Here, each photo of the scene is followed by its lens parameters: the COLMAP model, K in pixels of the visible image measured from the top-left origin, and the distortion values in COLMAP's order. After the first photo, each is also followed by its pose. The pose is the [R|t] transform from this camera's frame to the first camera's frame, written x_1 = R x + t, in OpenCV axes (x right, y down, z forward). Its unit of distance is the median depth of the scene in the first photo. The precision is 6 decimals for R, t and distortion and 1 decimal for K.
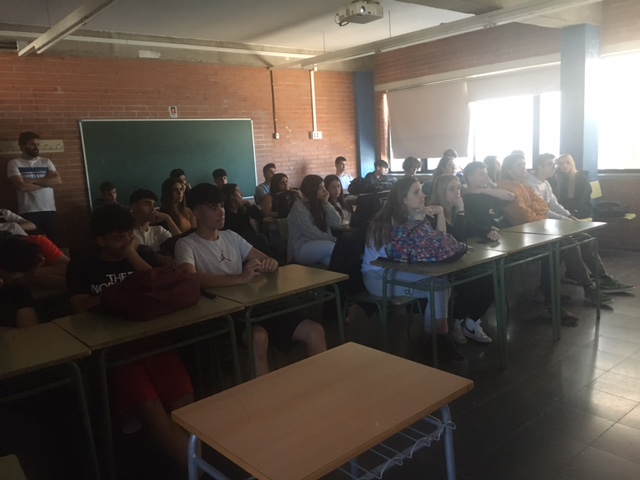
lens RADIAL K [[552.6, 0, 319.6], [0, 552.6, 241.0], [0, 0, 1]] dist [0.066828, -0.106042]
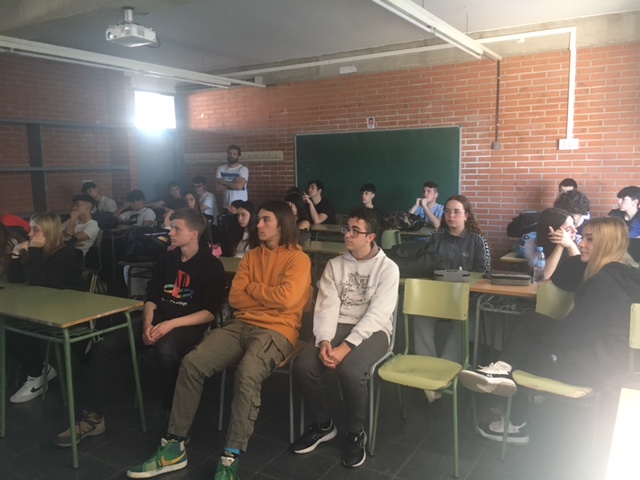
lens RADIAL K [[552.6, 0, 321.7], [0, 552.6, 239.4], [0, 0, 1]] dist [0.066828, -0.106042]
pose [[0.317643, 0.180613, -0.930850, 0.722382], [-0.150056, 0.978896, 0.138730, -0.163762], [0.936262, 0.095613, 0.338041, 0.646140]]
